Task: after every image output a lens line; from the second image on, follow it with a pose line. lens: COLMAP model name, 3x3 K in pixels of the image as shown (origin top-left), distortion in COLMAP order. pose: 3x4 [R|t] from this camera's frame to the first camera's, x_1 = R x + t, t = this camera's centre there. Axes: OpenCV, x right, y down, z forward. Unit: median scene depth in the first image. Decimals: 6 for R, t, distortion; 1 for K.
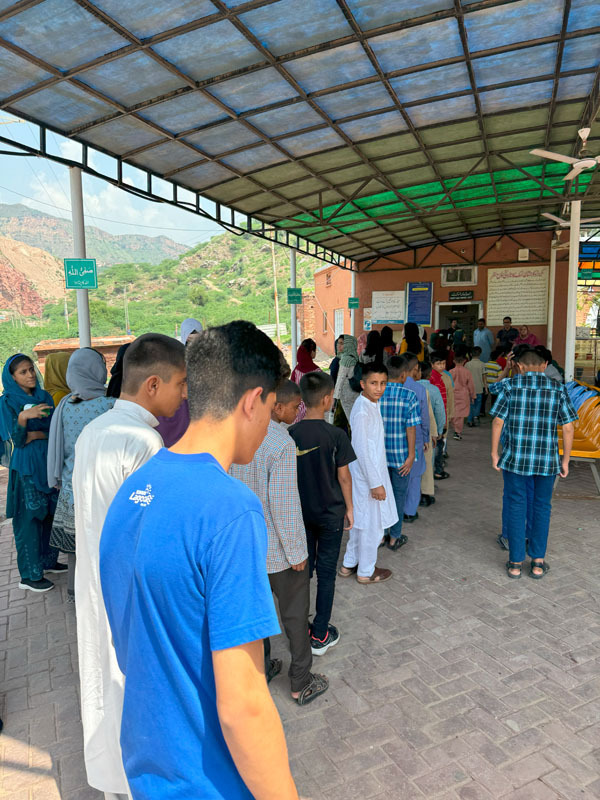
lens RADIAL K [[557.8, 0, 300.0], [0, 557.8, 400.0], [0, 0, 1]] dist [-0.213800, -0.000005]
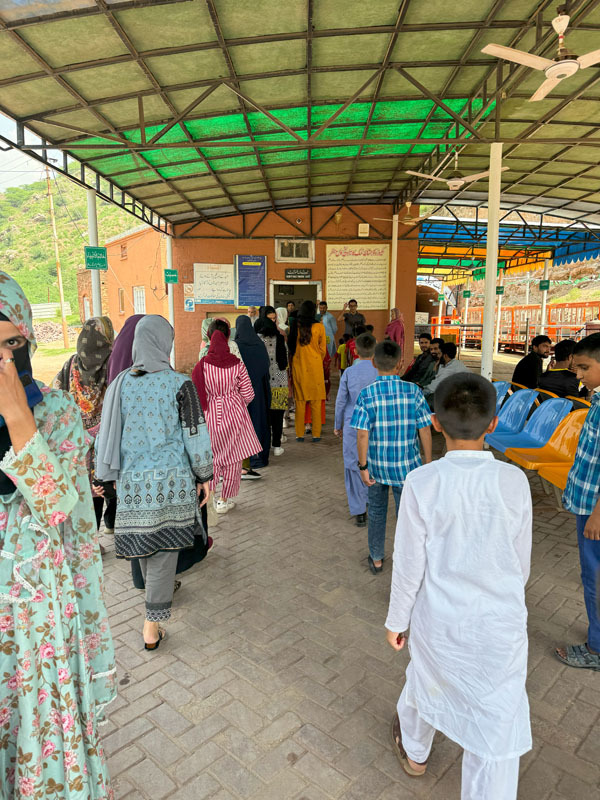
lens RADIAL K [[505.6, 0, 300.0], [0, 505.6, 400.0], [0, 0, 1]] dist [-0.036705, 0.001460]
pose [[0.915866, -0.030541, 0.400321, -0.027431], [0.014076, 0.998932, 0.044007, -0.027081], [-0.401237, -0.034670, 0.915318, 0.257243]]
